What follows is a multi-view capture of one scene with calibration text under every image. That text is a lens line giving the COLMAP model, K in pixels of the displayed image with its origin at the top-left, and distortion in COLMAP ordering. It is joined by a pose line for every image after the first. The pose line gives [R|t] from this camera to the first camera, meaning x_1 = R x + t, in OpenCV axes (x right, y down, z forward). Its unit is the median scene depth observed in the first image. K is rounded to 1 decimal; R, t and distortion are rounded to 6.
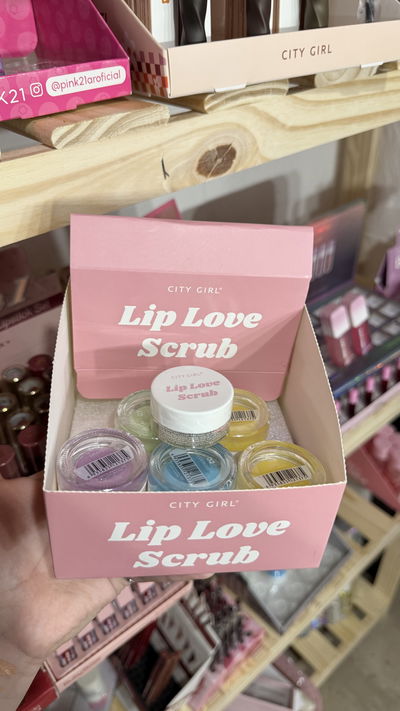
lens RADIAL K [[521.1, 0, 199.1], [0, 521.1, 365.7], [0, 0, 1]] dist [-0.070922, -0.004452]
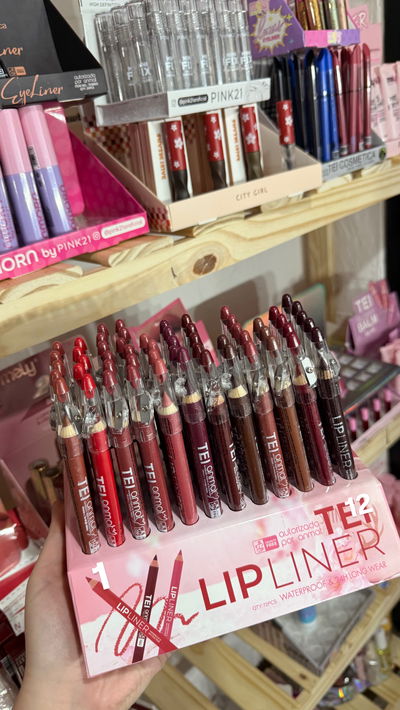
lens RADIAL K [[520.4, 0, 199.1], [0, 520.4, 365.1], [0, 0, 1]] dist [-0.070922, -0.004452]
pose [[0.992715, -0.119961, -0.011279, -0.003028], [0.114785, 0.970024, -0.214192, 0.231266], [0.036636, 0.211336, 0.976727, -0.473637]]
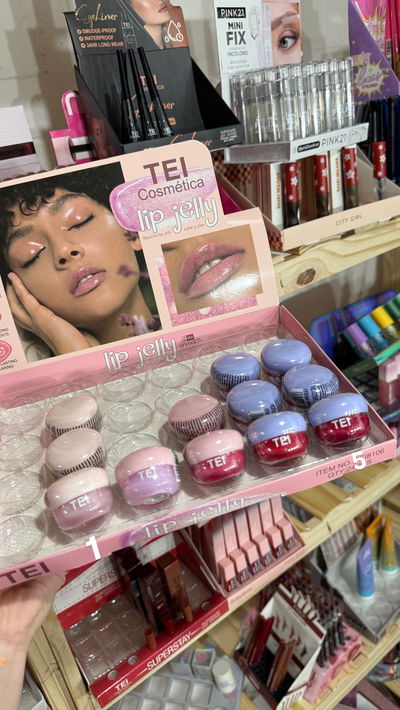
lens RADIAL K [[498.1, 0, 191.1], [0, 498.1, 356.9], [0, 0, 1]] dist [-0.003545, -0.065011]
pose [[0.987990, -0.070905, -0.137292, -0.155658], [0.038821, 0.973905, -0.223610, 0.291757], [0.149565, 0.215594, 0.964961, -0.795337]]
